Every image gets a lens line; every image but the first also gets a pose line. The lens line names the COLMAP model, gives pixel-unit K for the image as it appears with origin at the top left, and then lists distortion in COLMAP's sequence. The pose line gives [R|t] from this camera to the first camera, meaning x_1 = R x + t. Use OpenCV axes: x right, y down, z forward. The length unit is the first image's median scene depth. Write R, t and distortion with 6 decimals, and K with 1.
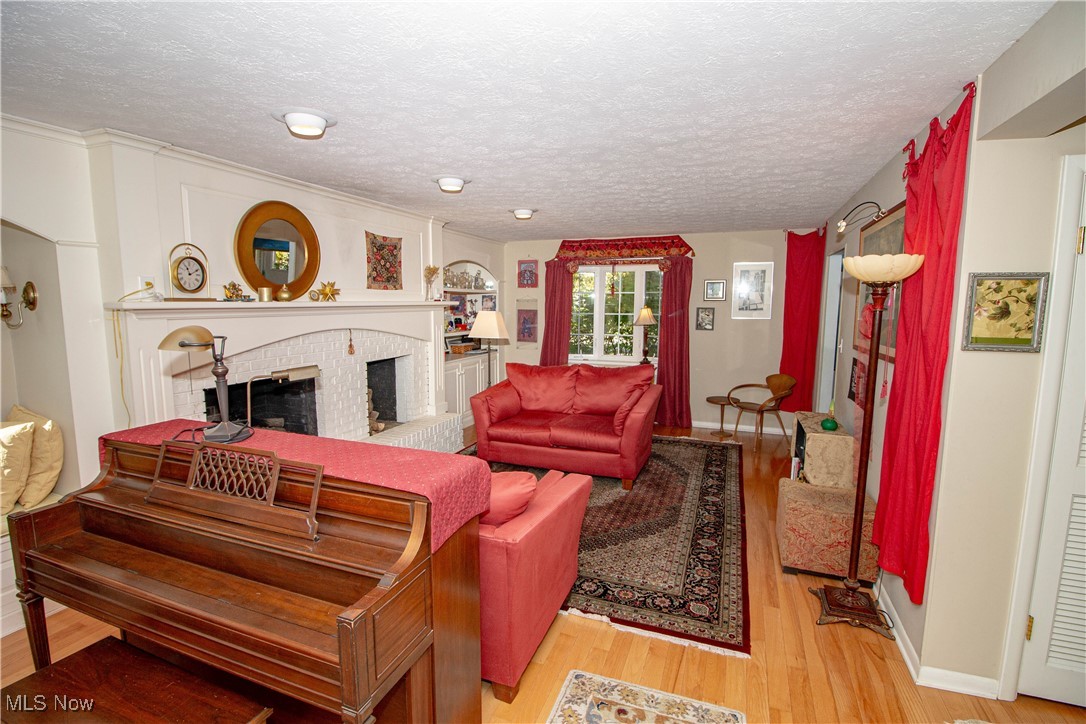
lens RADIAL K [[505.8, 0, 538.8], [0, 505.8, 364.5], [0, 0, 1]] dist [0.009439, -0.020189]
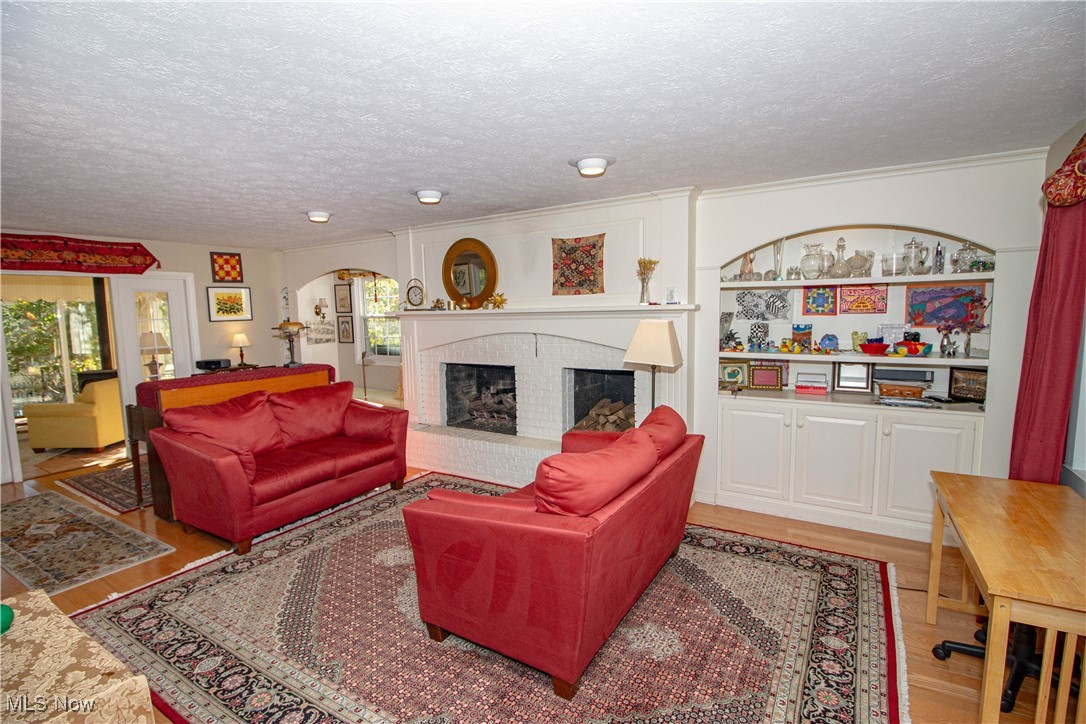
lens RADIAL K [[505.8, 0, 538.8], [0, 505.8, 364.5], [0, 0, 1]] dist [0.009439, -0.020189]
pose [[-0.173118, 0.104538, -0.979338, 0.642831], [-0.104011, 0.986850, 0.123726, -0.128582], [0.979394, 0.123281, -0.159968, 1.095763]]
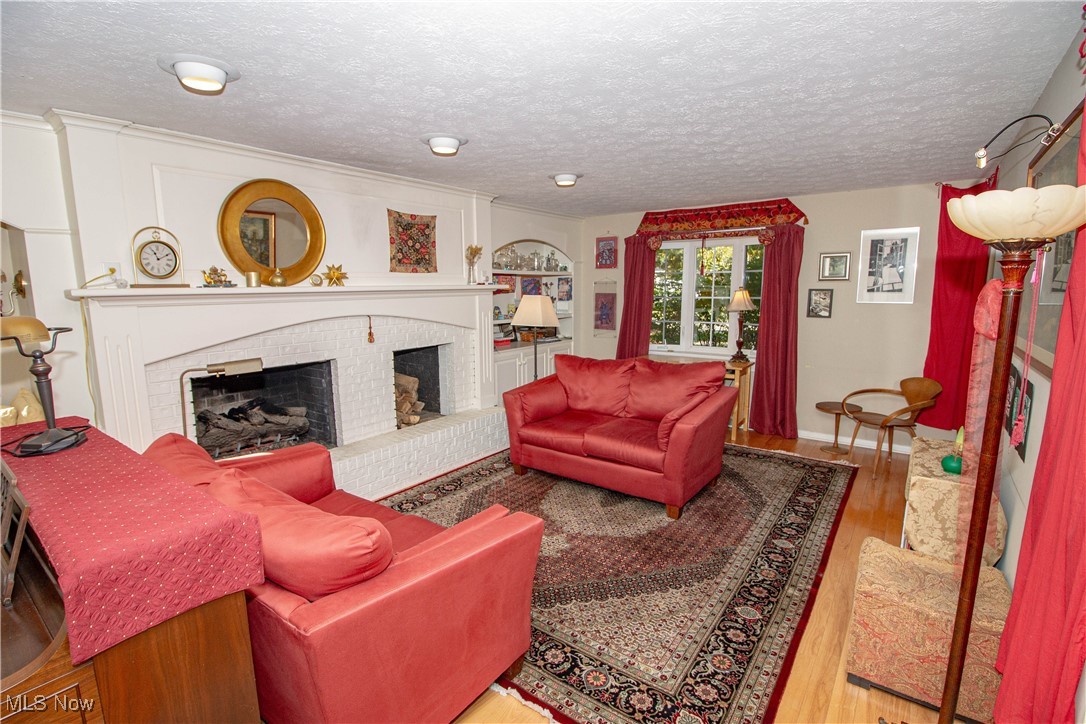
lens RADIAL K [[505.8, 0, 538.8], [0, 505.8, 364.5], [0, 0, 1]] dist [0.009439, -0.020189]
pose [[0.963577, 0.029876, -0.265756, 0.165382], [-0.021524, 0.999180, 0.034285, -0.017283], [0.266562, -0.027316, 0.963431, 0.166881]]
